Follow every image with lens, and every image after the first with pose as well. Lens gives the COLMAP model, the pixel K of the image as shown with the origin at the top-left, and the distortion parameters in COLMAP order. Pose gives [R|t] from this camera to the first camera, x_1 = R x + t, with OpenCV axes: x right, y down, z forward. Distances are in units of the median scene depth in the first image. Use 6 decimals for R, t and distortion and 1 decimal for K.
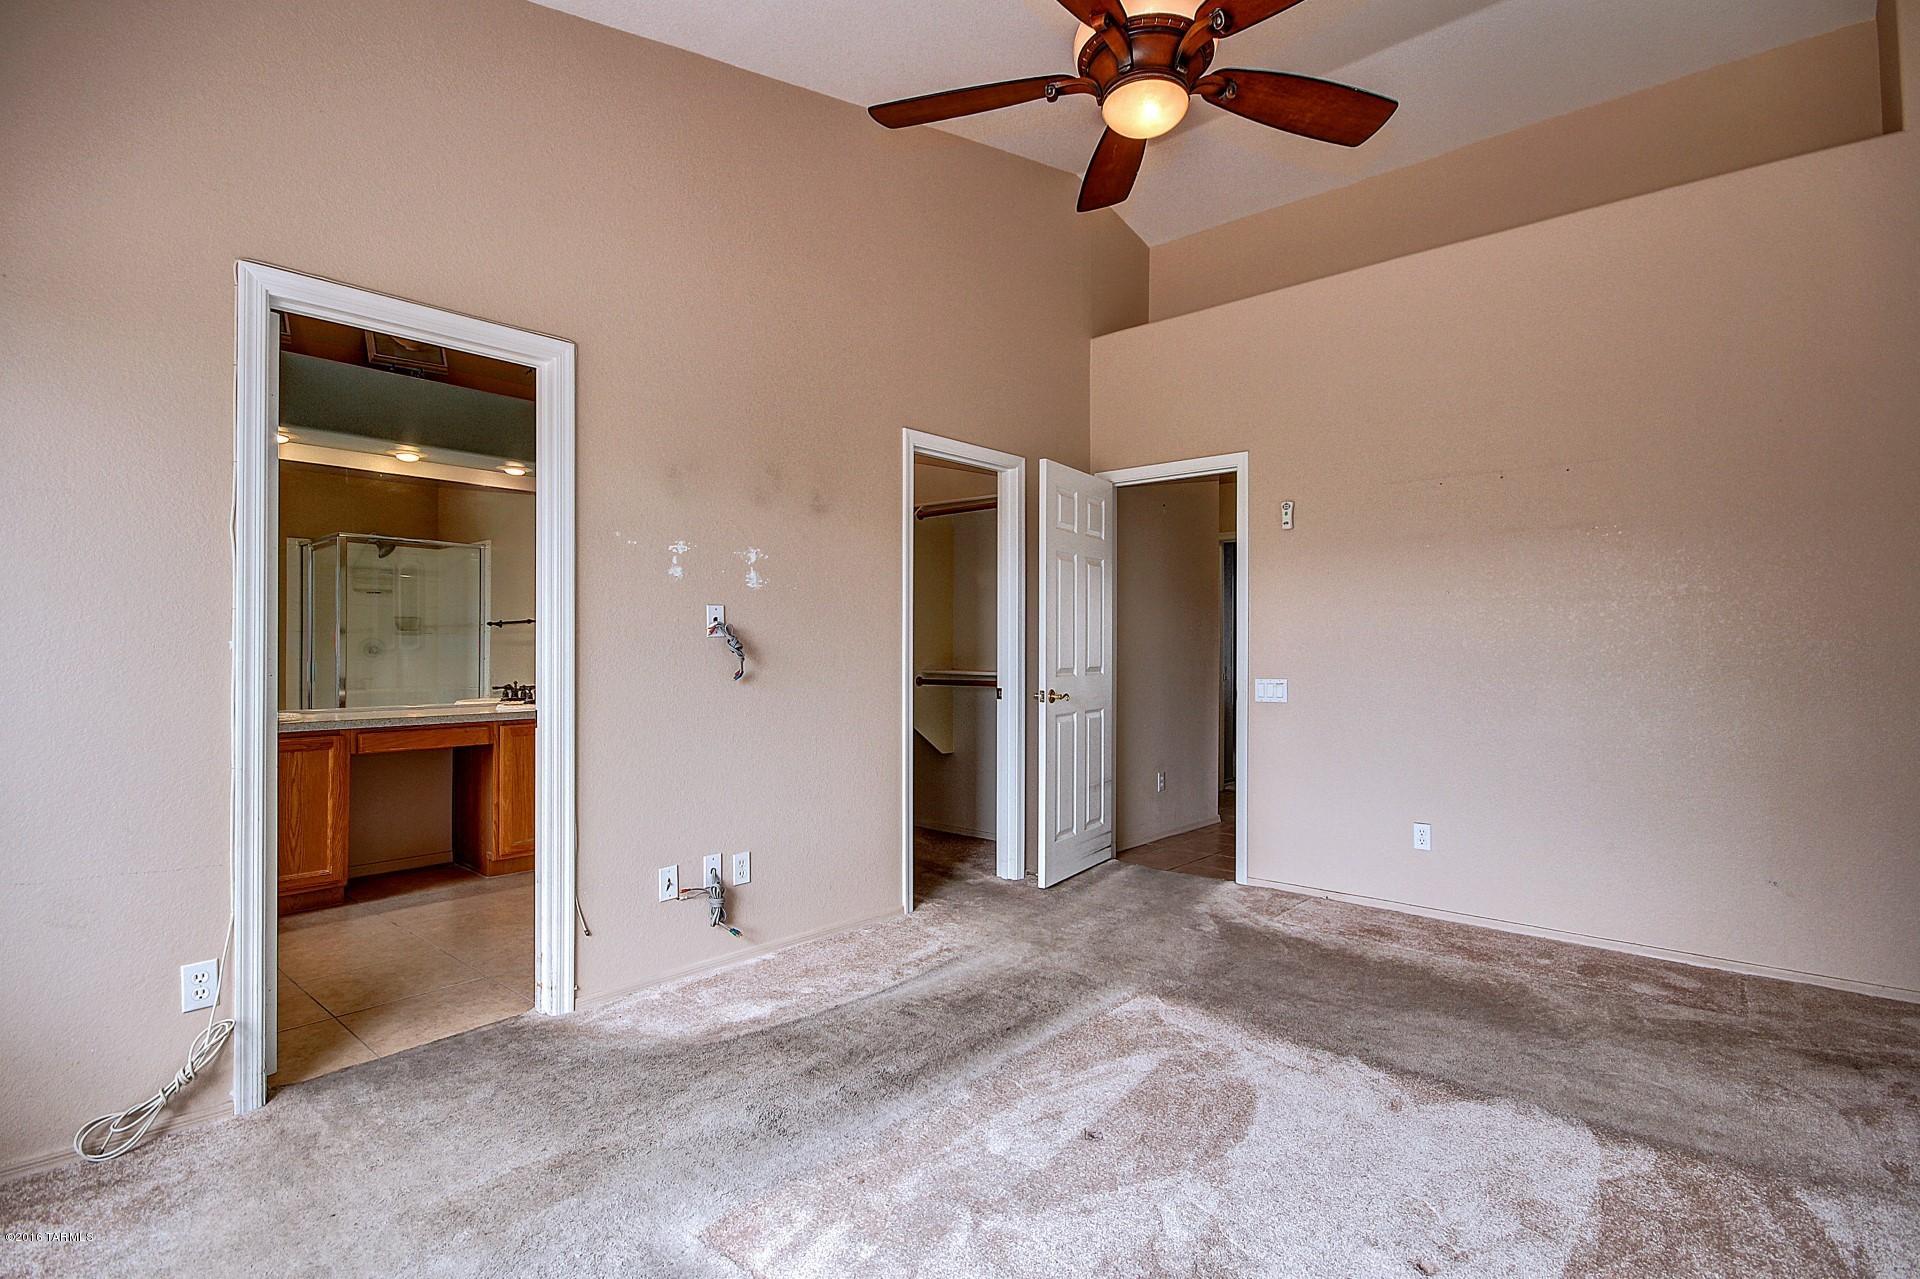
lens RADIAL K [[915.3, 0, 954.9], [0, 915.3, 635.5], [0, 0, 1]] dist [0.005229, -0.001544]
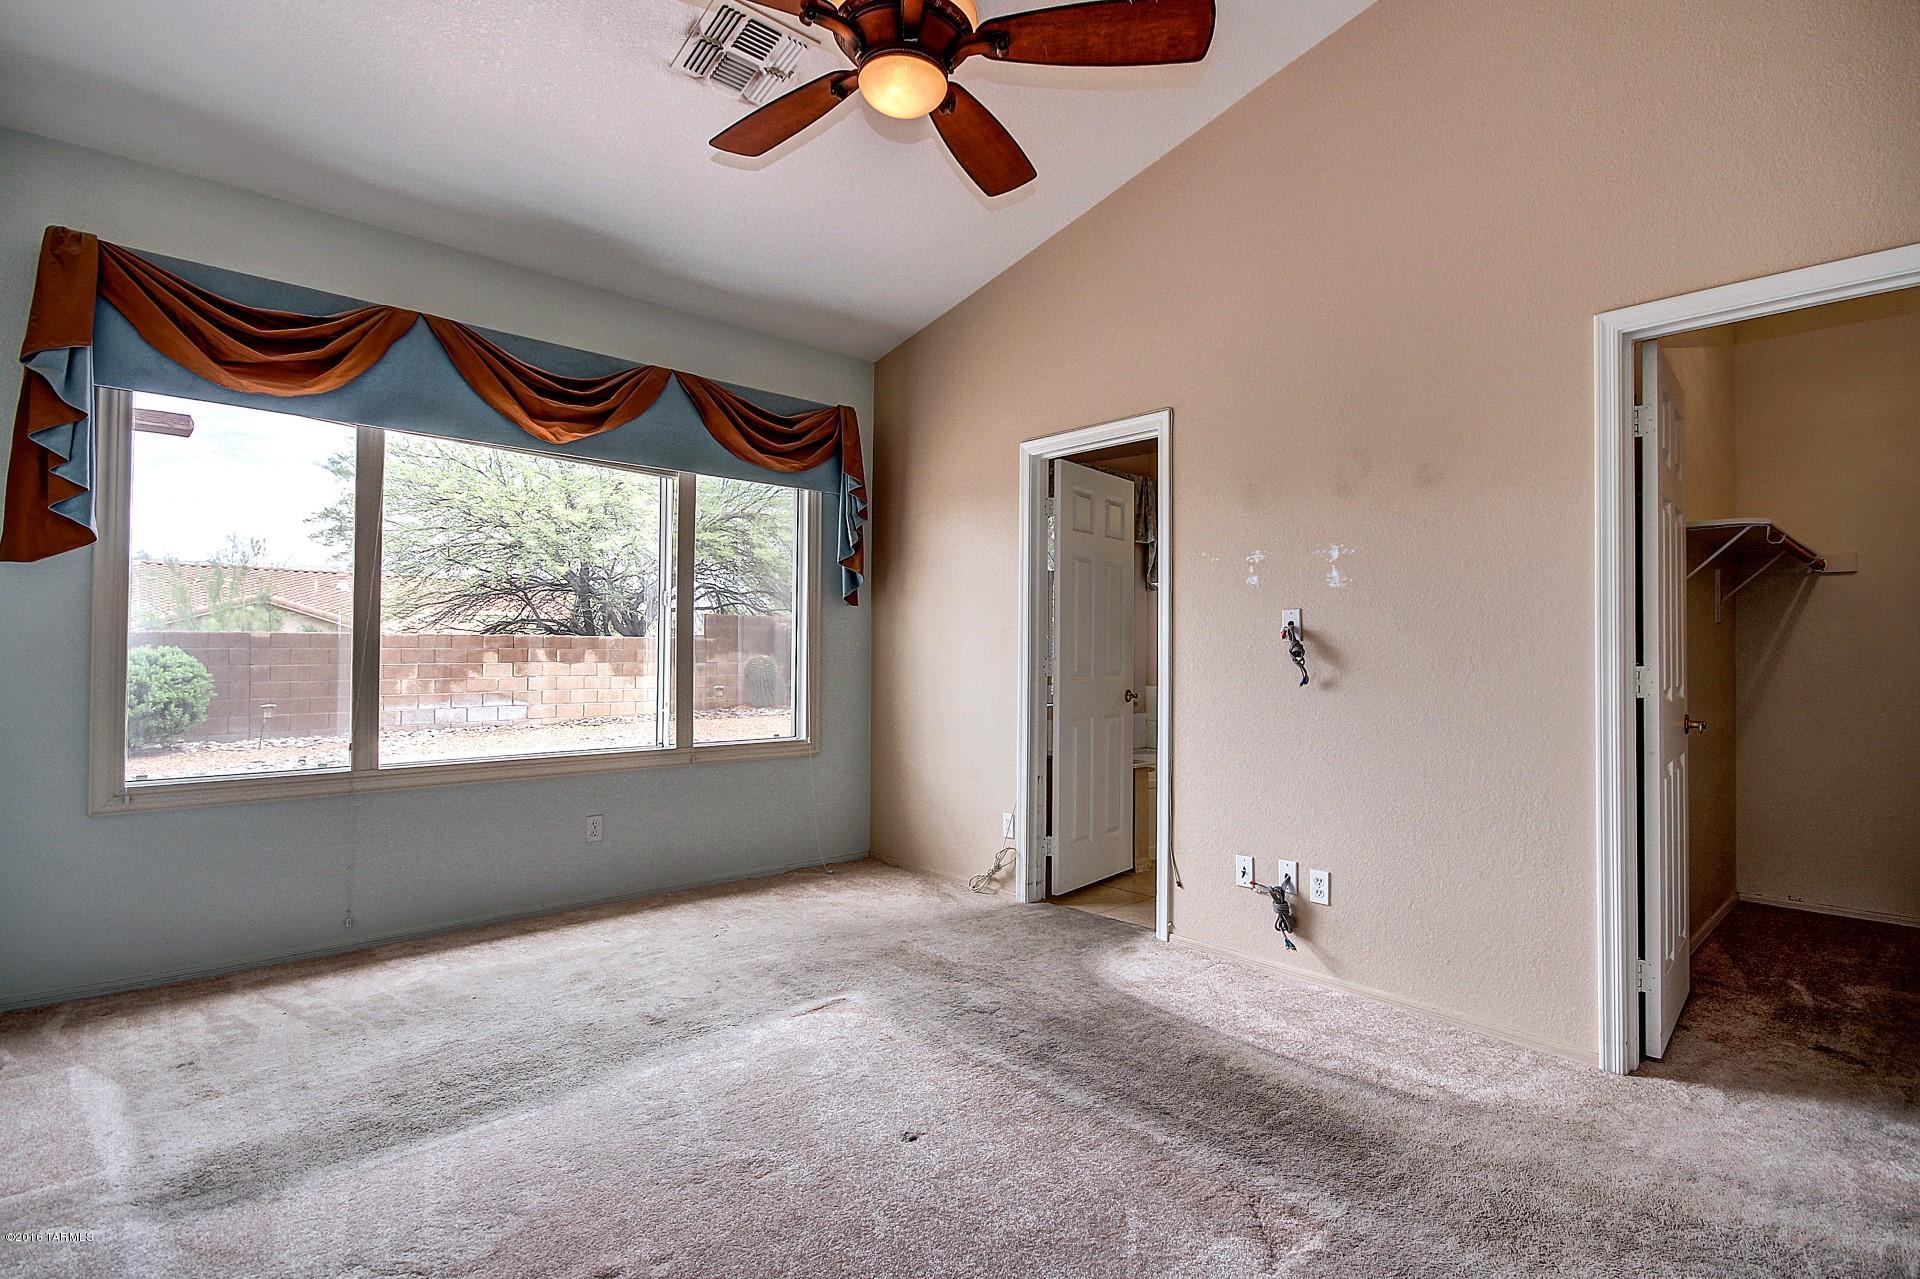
lens RADIAL K [[915.3, 0, 1002.0], [0, 915.3, 636.1], [0, 0, 1]] dist [0.005229, -0.001544]
pose [[-0.063654, -0.013570, -0.997880, 0.764885], [0.007710, 0.999871, -0.014089, 0.007608], [0.997942, -0.008590, -0.063542, 0.769671]]
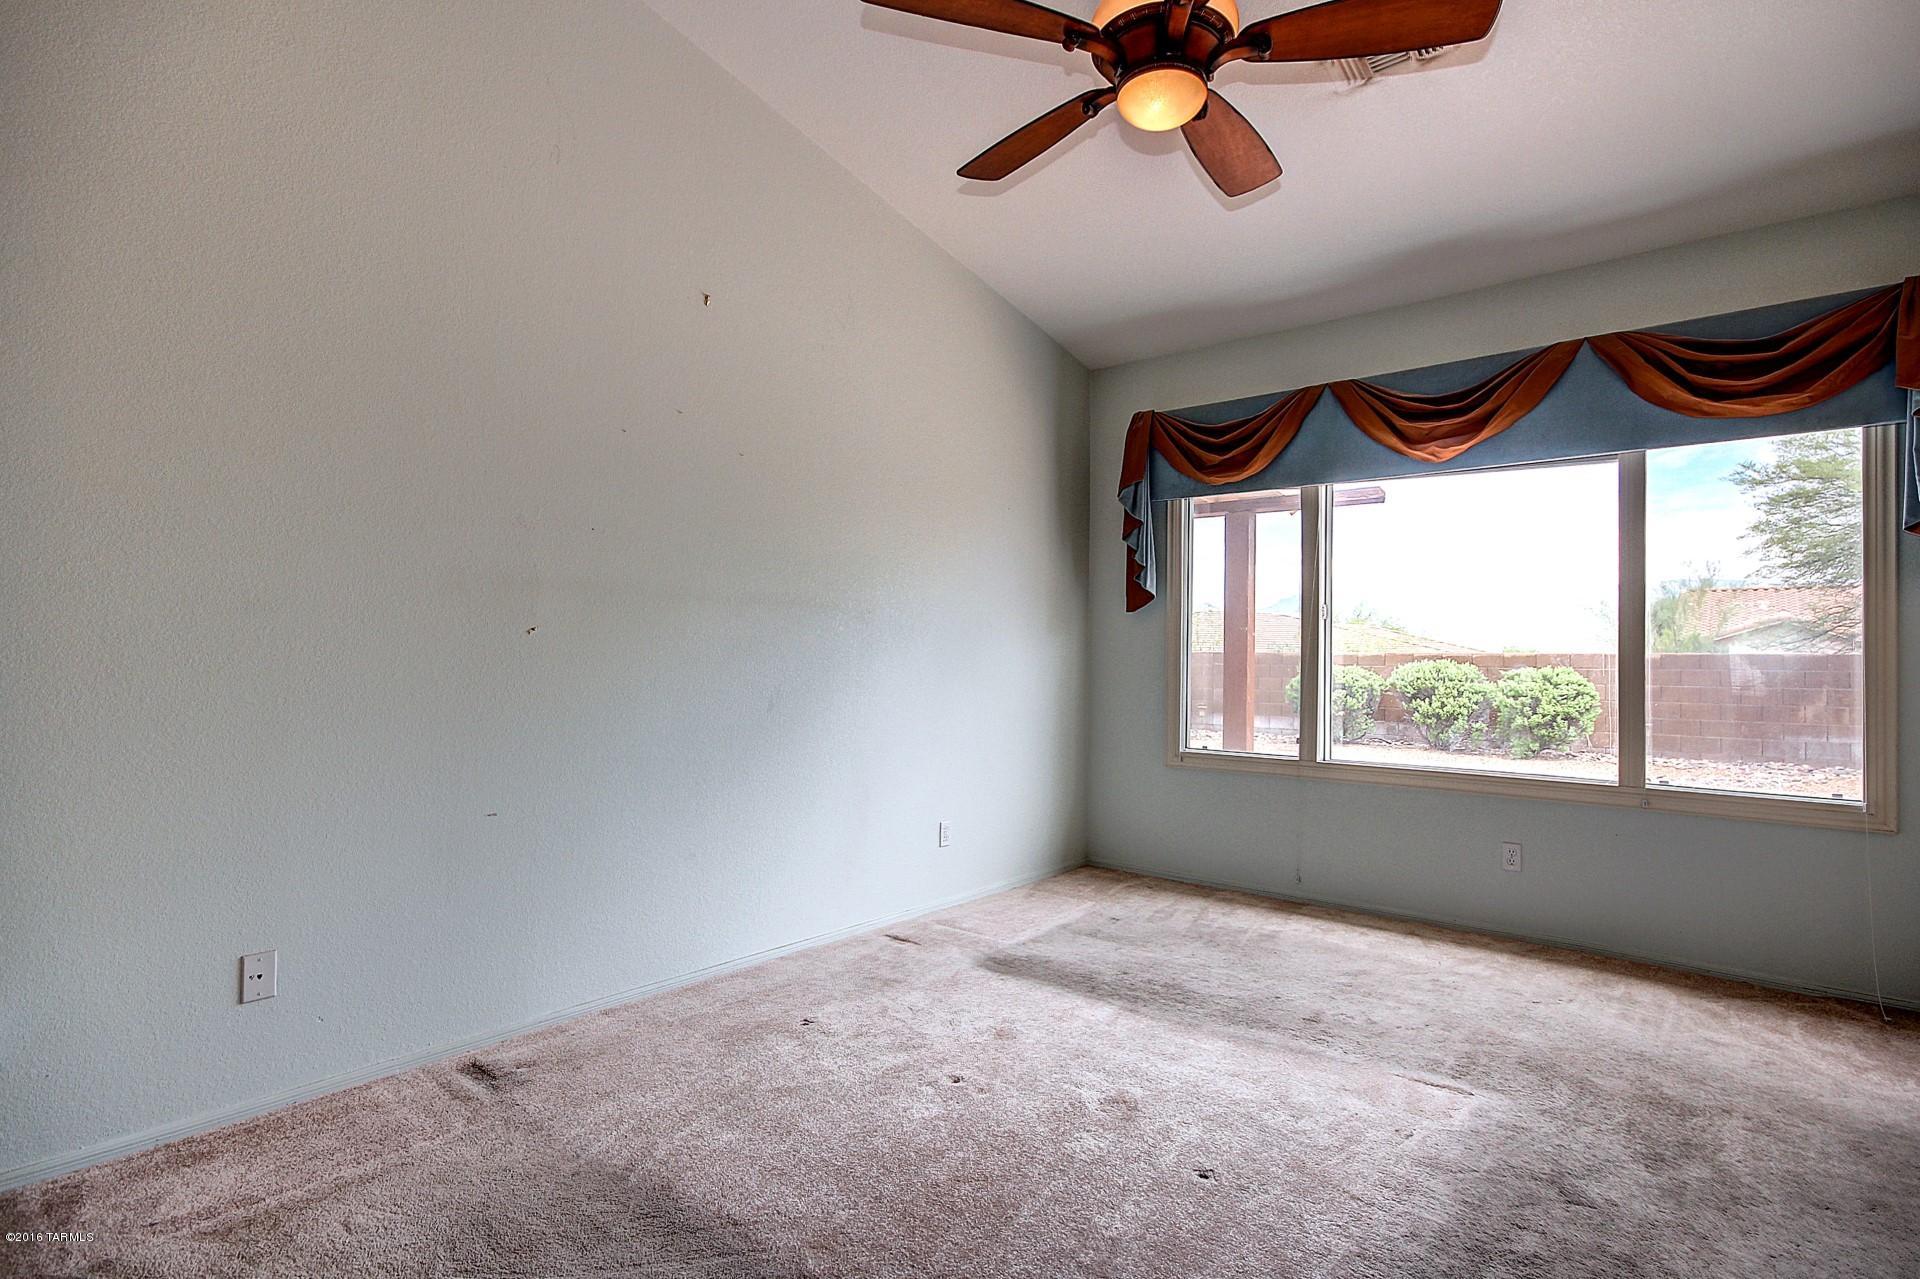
lens RADIAL K [[915.3, 0, 964.1], [0, 915.3, 652.9], [0, 0, 1]] dist [0.005229, -0.001544]
pose [[-0.998158, -0.009467, -0.059930, 0.307487], [-0.008220, 0.999745, -0.021016, 0.017764], [0.060113, -0.020485, -0.997981, 1.282240]]
